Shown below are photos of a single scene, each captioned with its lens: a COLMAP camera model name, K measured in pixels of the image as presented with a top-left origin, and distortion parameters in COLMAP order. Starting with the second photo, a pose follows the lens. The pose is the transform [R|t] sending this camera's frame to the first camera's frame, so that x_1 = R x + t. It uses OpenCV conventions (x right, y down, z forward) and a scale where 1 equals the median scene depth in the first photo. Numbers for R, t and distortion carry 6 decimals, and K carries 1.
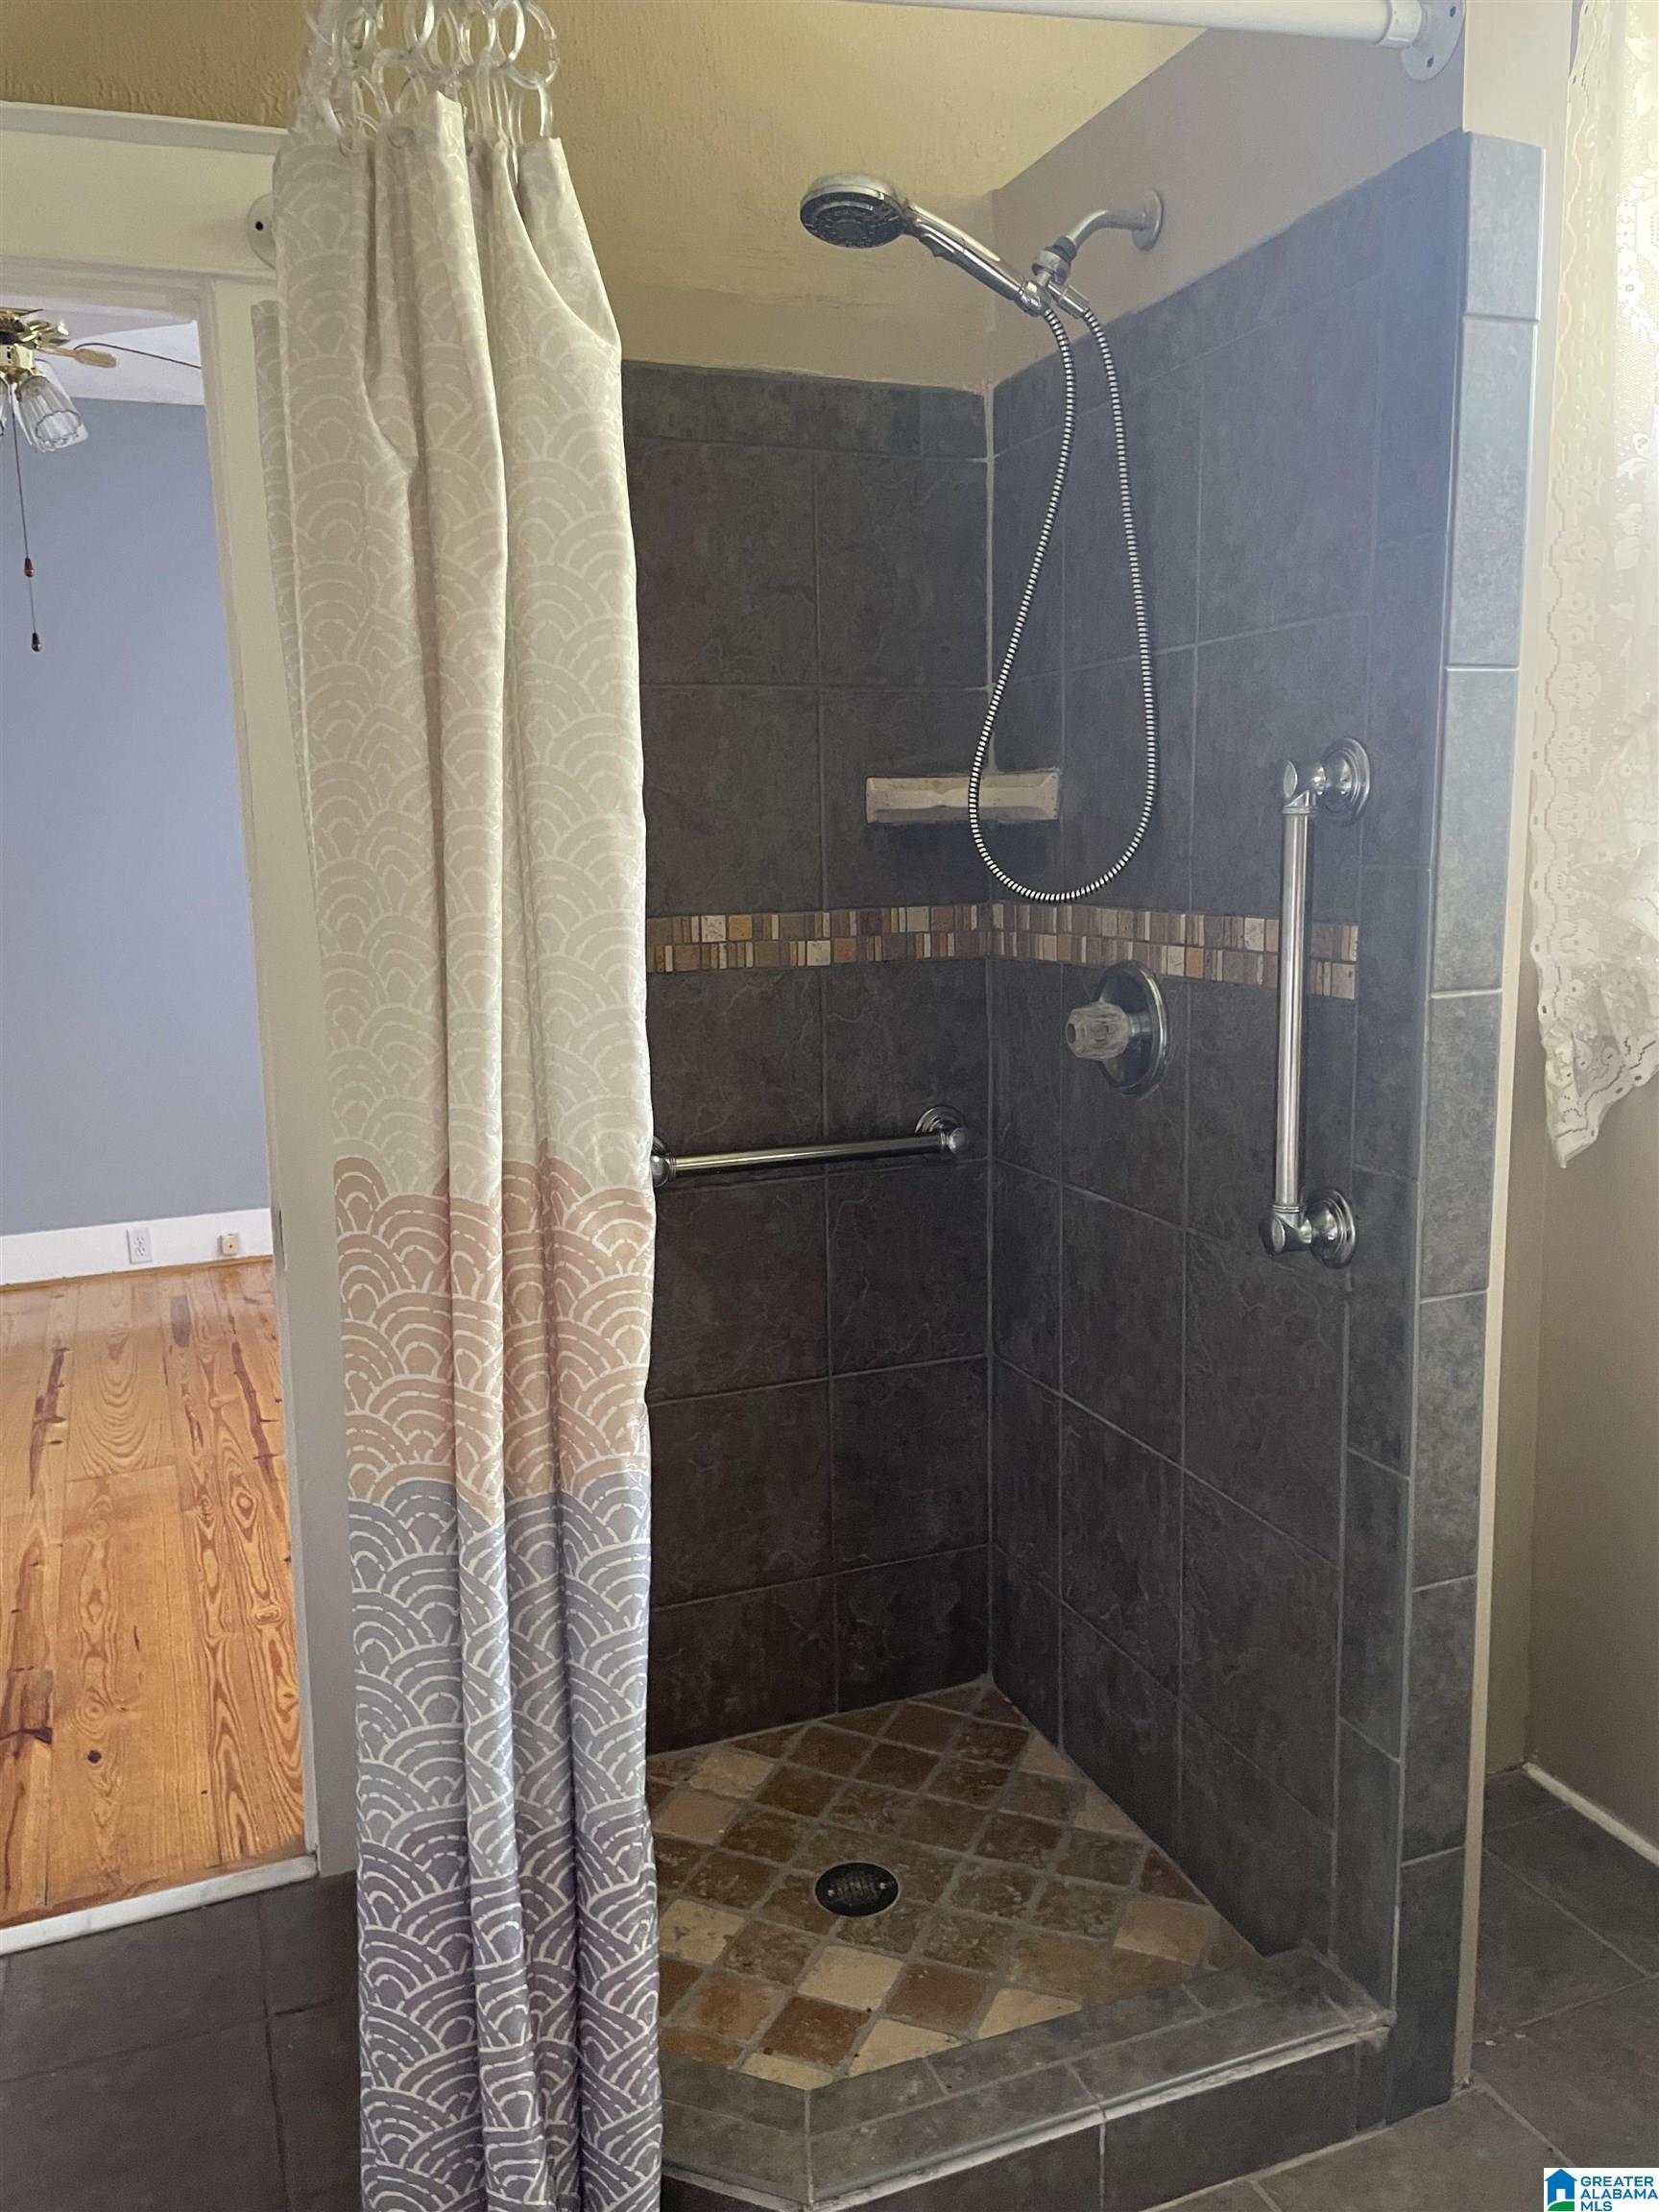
lens RADIAL K [[1663.0, 0, 808.3], [0, 1663.0, 1106.1], [0, 0, 1]] dist [0.087439, -0.115766]
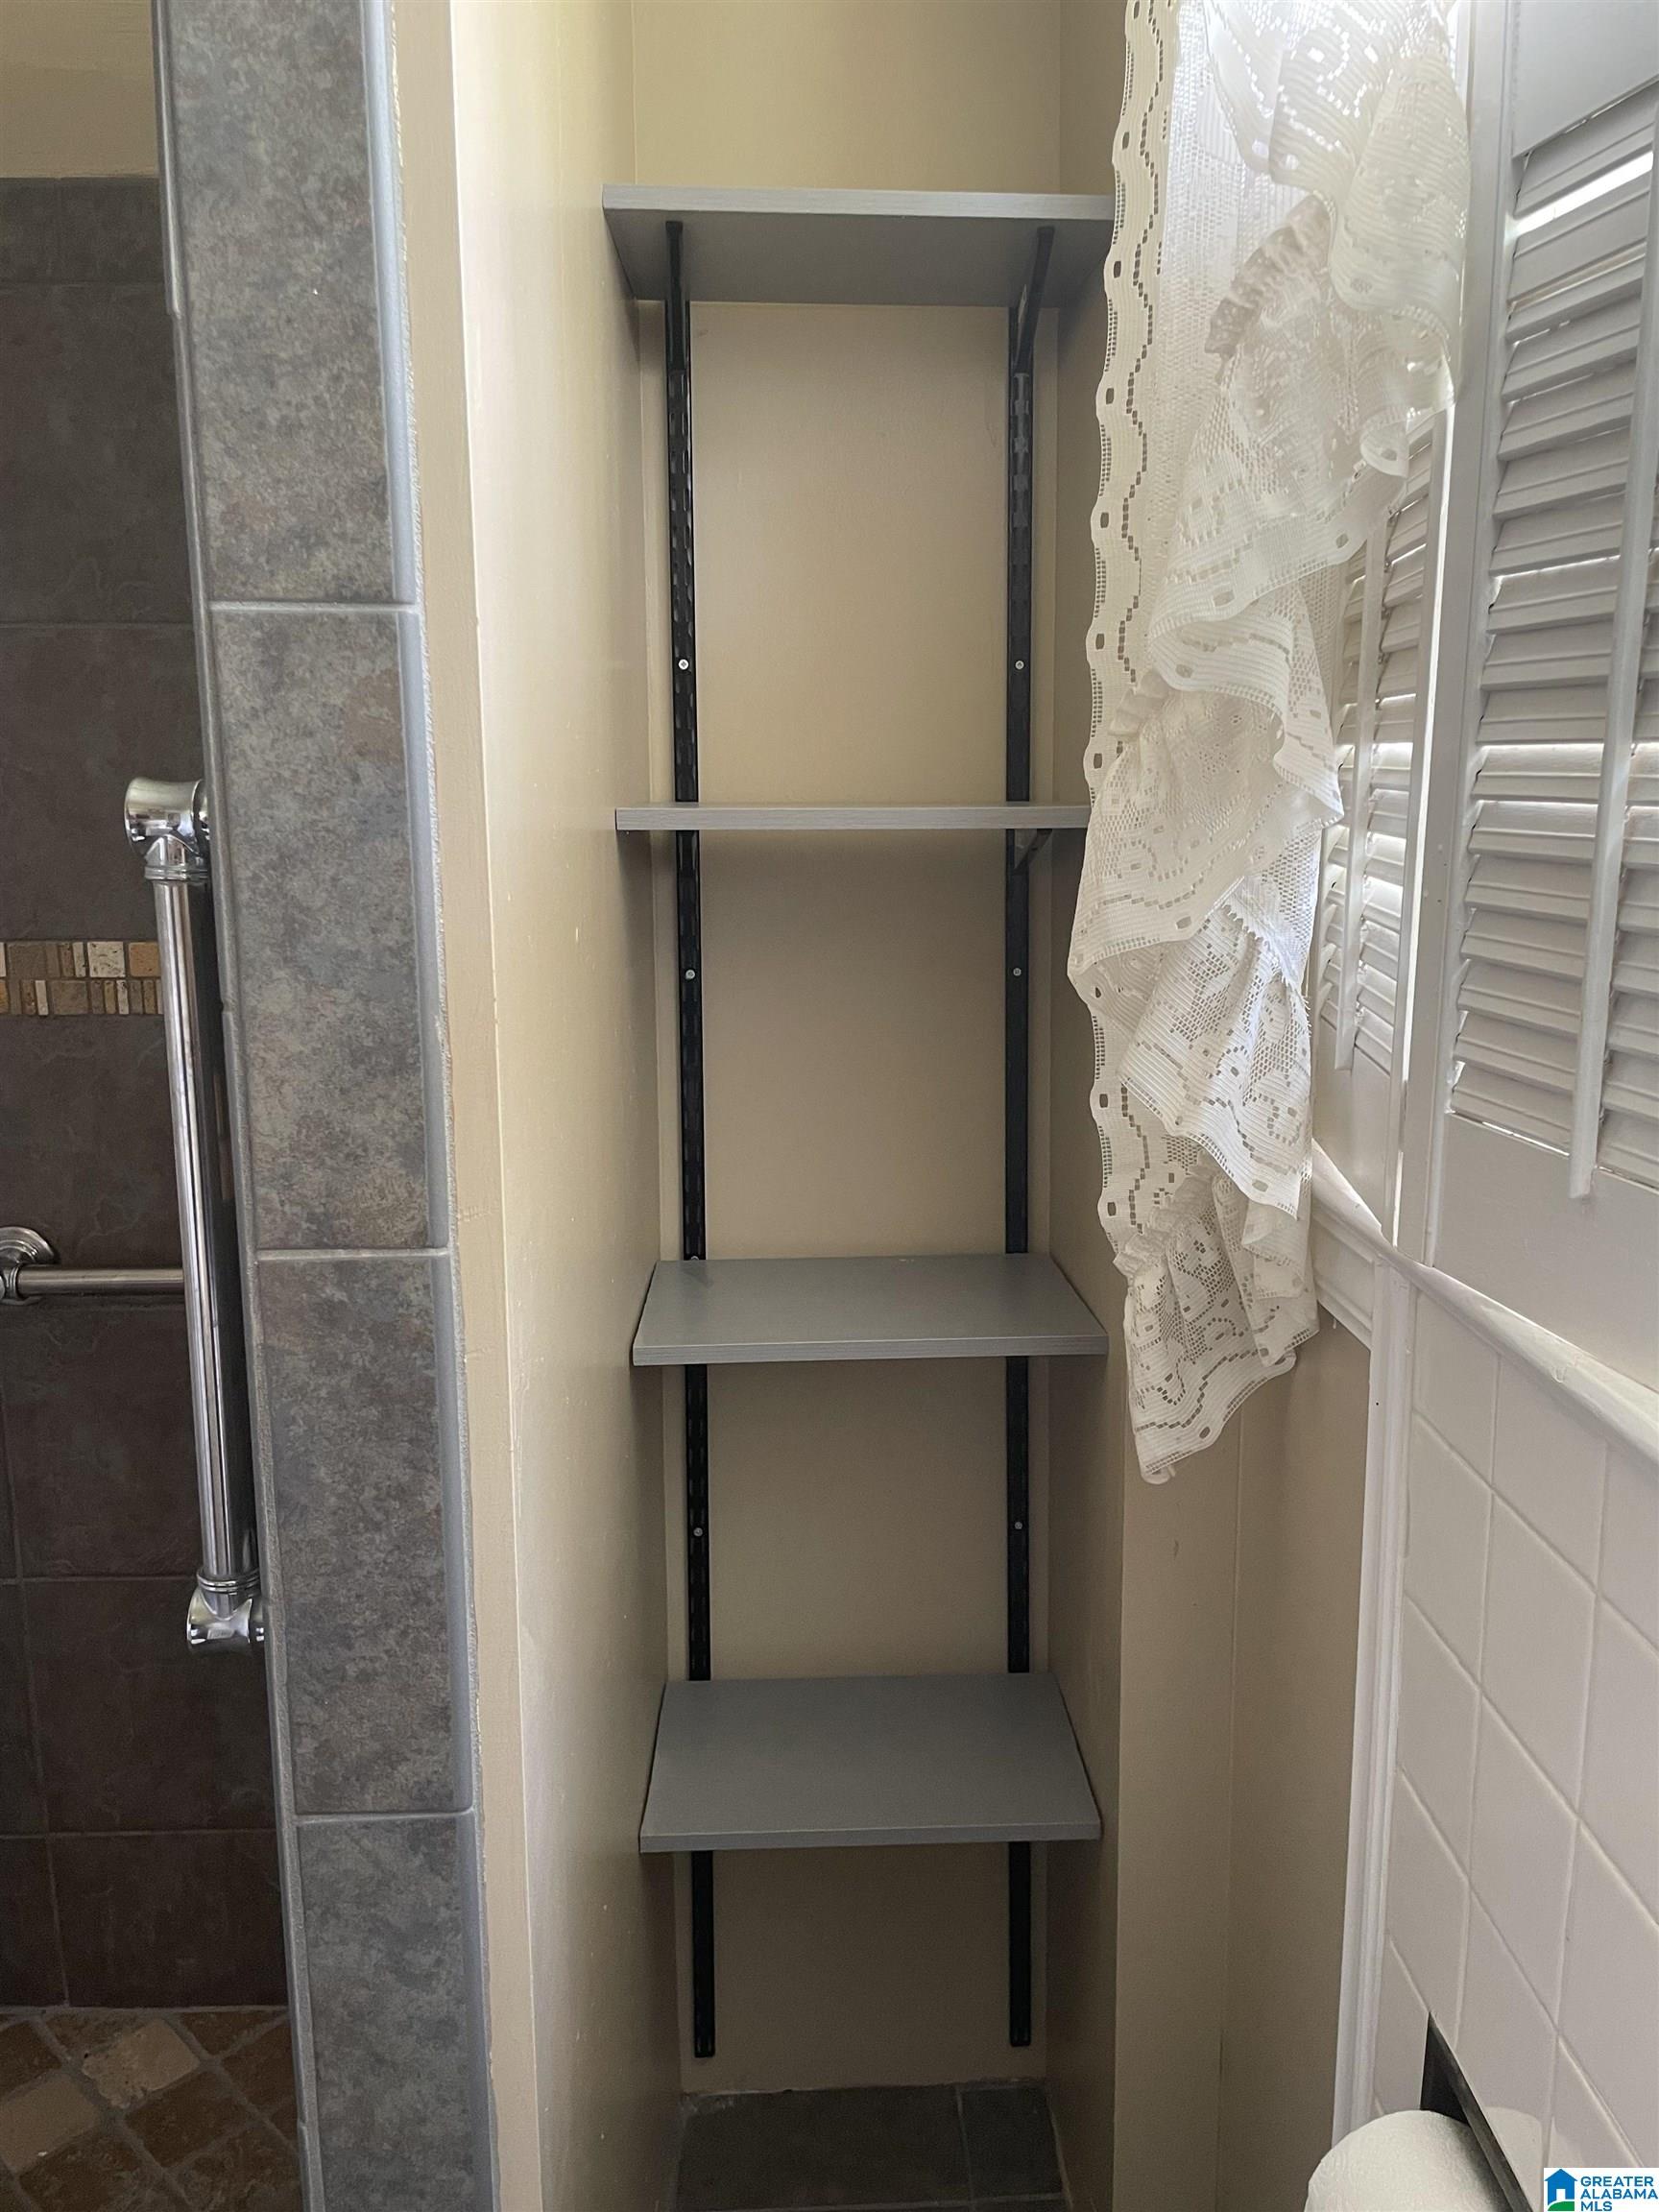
lens RADIAL K [[1663.0, 0, 851.9], [0, 1663.0, 1091.1], [0, 0, 1]] dist [0.087439, -0.115766]
pose [[0.943809, 0.085434, -0.319258, 0.662741], [-0.075009, 0.996175, 0.044832, -0.144197], [0.321866, -0.018366, 0.946607, 0.550437]]
